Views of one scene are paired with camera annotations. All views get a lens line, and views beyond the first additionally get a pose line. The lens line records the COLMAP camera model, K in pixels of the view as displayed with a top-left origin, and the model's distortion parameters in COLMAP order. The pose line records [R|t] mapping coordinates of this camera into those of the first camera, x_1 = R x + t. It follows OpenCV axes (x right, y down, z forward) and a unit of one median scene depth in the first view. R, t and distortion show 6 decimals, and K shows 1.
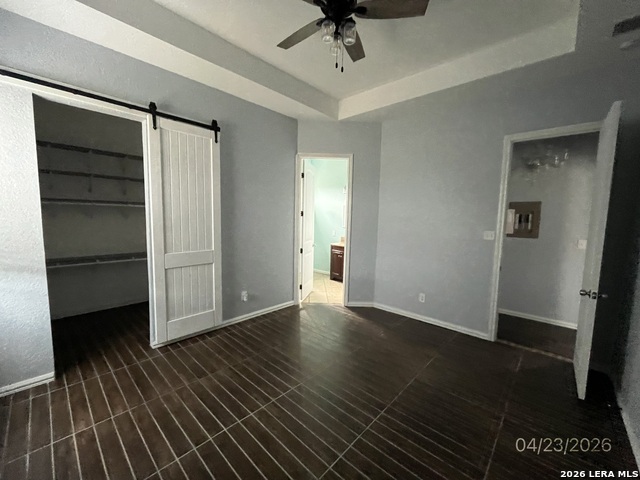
lens RADIAL K [[262.0, 0, 319.5], [0, 262.0, 244.3], [0, 0, 1]] dist [-0.004475, -0.000341]
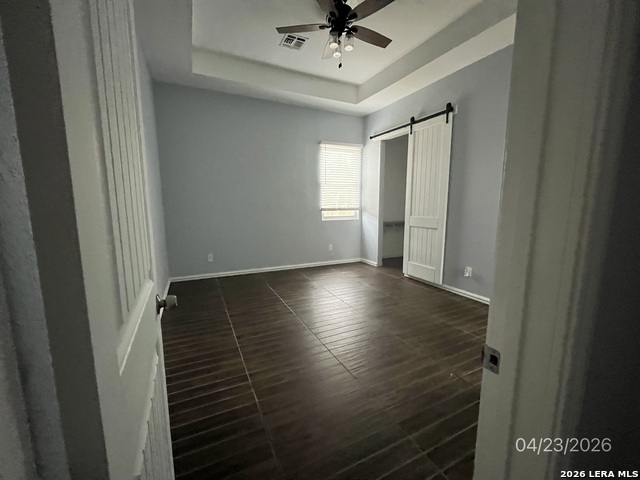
lens RADIAL K [[262.0, 0, 318.4], [0, 262.0, 235.9], [0, 0, 1]] dist [-0.004475, -0.000341]
pose [[-0.361224, 0.123256, -0.924297, 0.917321], [-0.079260, 0.983580, 0.162137, -0.049974], [0.929104, 0.131828, -0.345524, 0.946145]]
